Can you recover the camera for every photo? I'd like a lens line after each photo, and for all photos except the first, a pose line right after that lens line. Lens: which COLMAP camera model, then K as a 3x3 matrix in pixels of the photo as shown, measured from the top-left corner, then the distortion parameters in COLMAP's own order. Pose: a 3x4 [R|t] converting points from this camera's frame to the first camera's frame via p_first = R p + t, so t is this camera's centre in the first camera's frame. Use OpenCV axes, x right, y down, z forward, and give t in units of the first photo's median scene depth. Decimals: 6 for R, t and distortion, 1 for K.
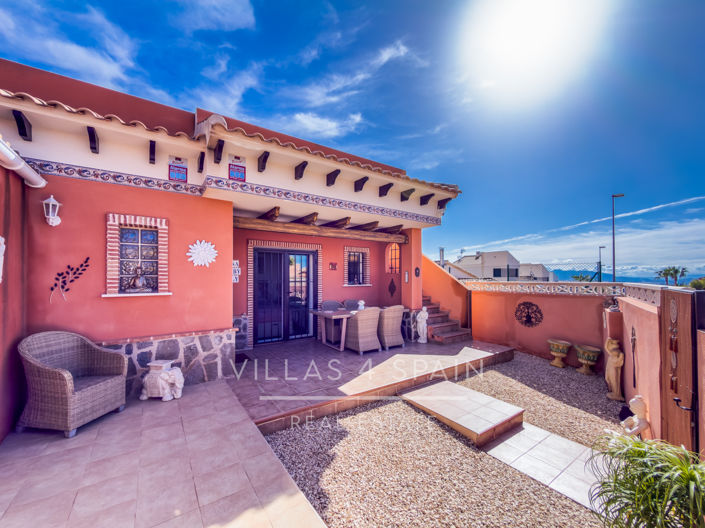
lens RADIAL K [[287.7, 0, 345.6], [0, 287.7, 269.4], [0, 0, 1]] dist [-0.000815, -0.000424]
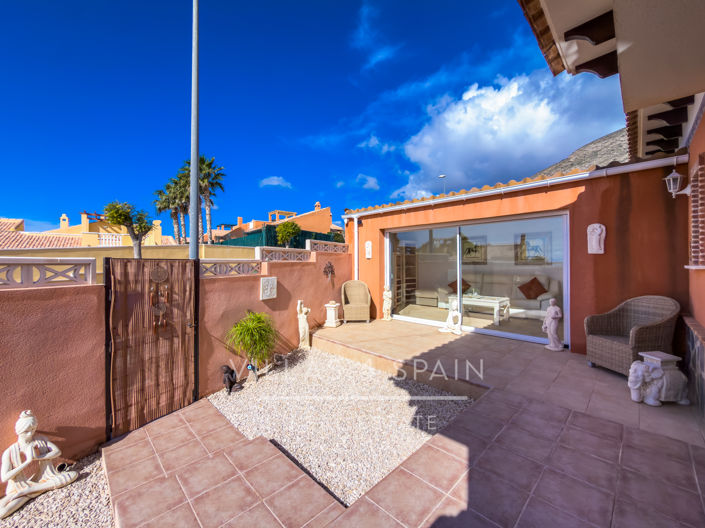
lens RADIAL K [[287.7, 0, 350.0], [0, 287.7, 260.6], [0, 0, 1]] dist [-0.000815, -0.000424]
pose [[-0.984241, 0.005435, -0.176751, 0.068479], [0.012262, 0.999219, -0.037553, 0.019467], [0.176409, -0.039128, -0.983539, 0.362749]]
